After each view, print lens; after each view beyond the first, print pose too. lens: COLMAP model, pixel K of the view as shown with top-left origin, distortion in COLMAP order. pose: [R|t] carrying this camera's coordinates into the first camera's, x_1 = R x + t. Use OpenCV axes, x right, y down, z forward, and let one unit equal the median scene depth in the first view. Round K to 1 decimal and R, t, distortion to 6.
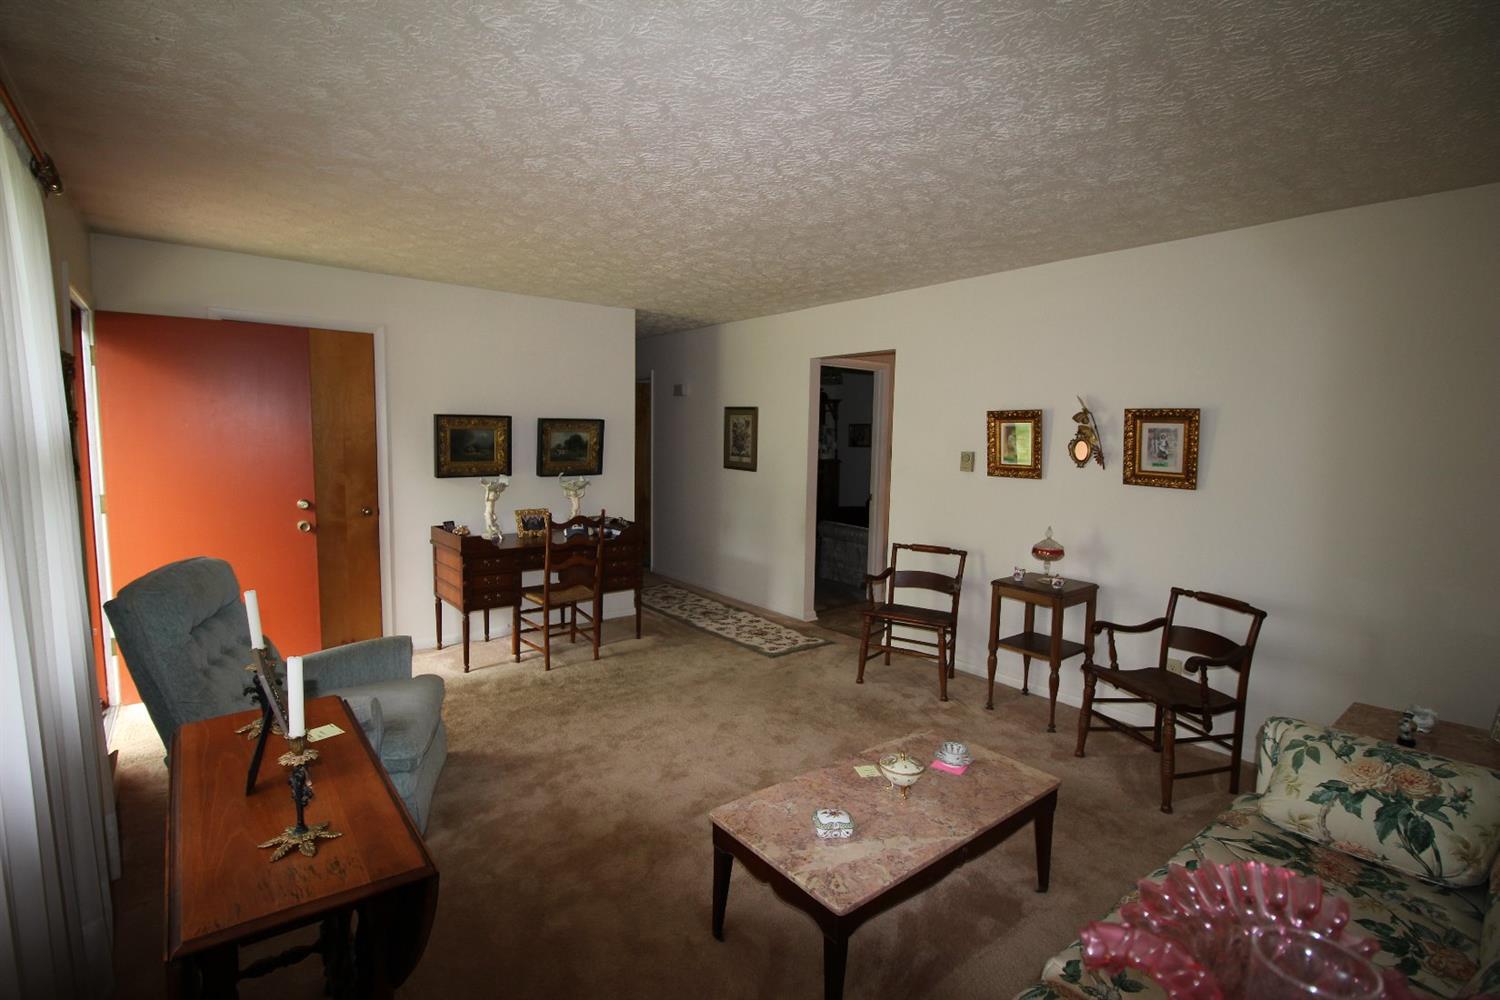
lens RADIAL K [[694.4, 0, 748.9], [0, 694.4, 502.1], [0, 0, 1]] dist [-0.000830, -0.013071]
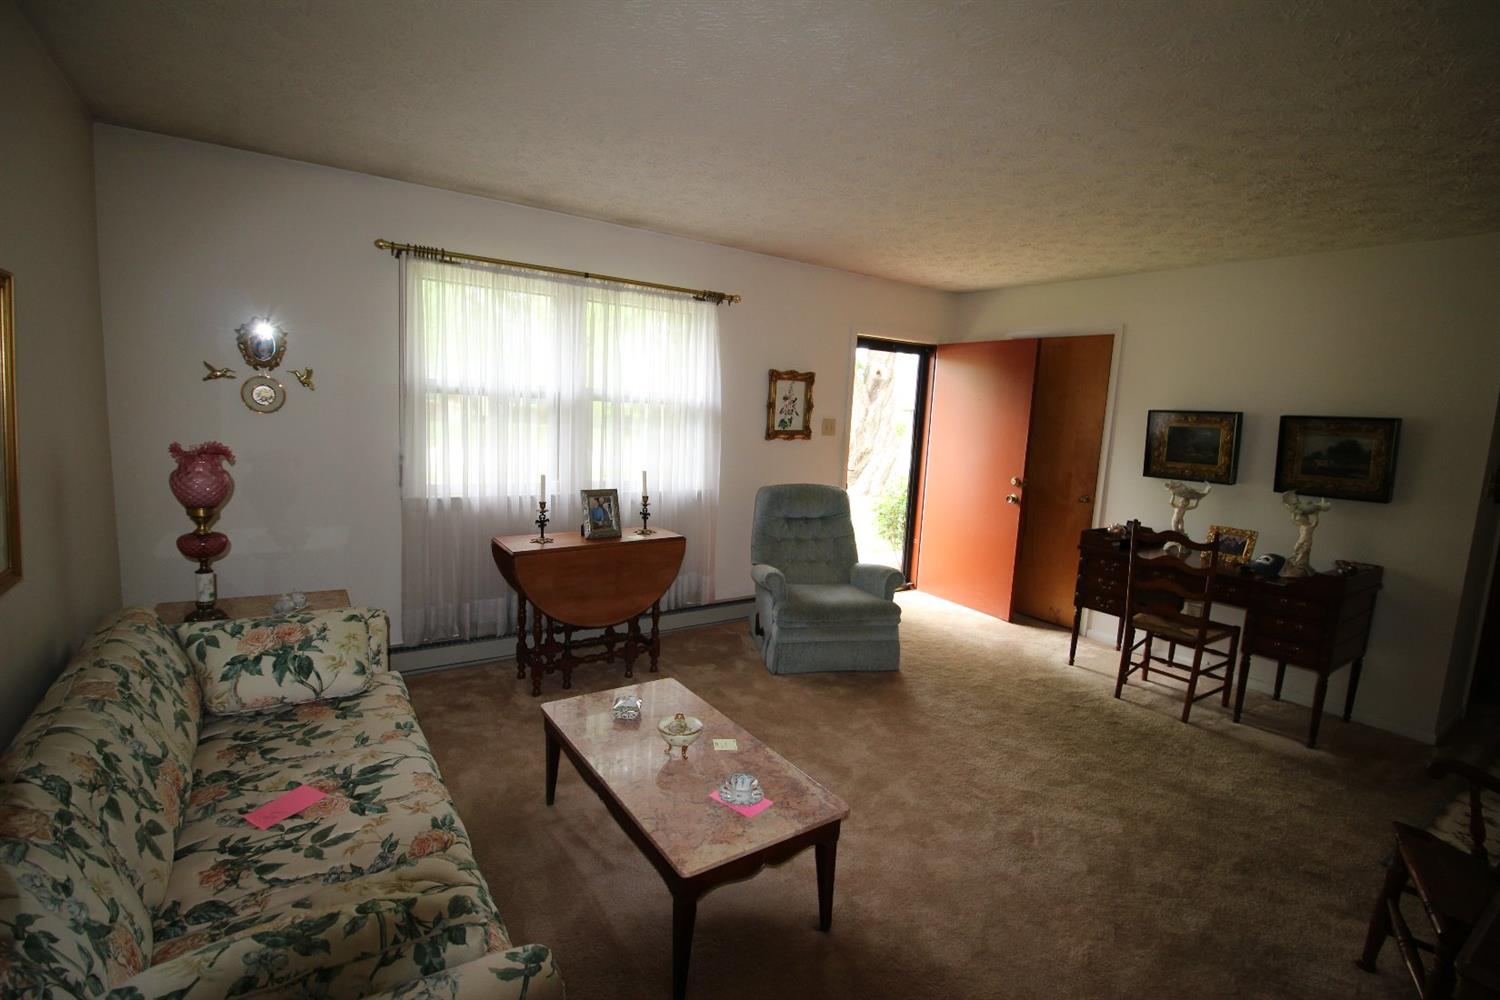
lens RADIAL K [[694.4, 0, 748.9], [0, 694.4, 502.1], [0, 0, 1]] dist [-0.000830, -0.013071]
pose [[-0.077155, 0.109027, -0.991040, 0.527481], [-0.149415, 0.981513, 0.119611, -0.031437], [0.985760, 0.157305, -0.059439, 0.502775]]
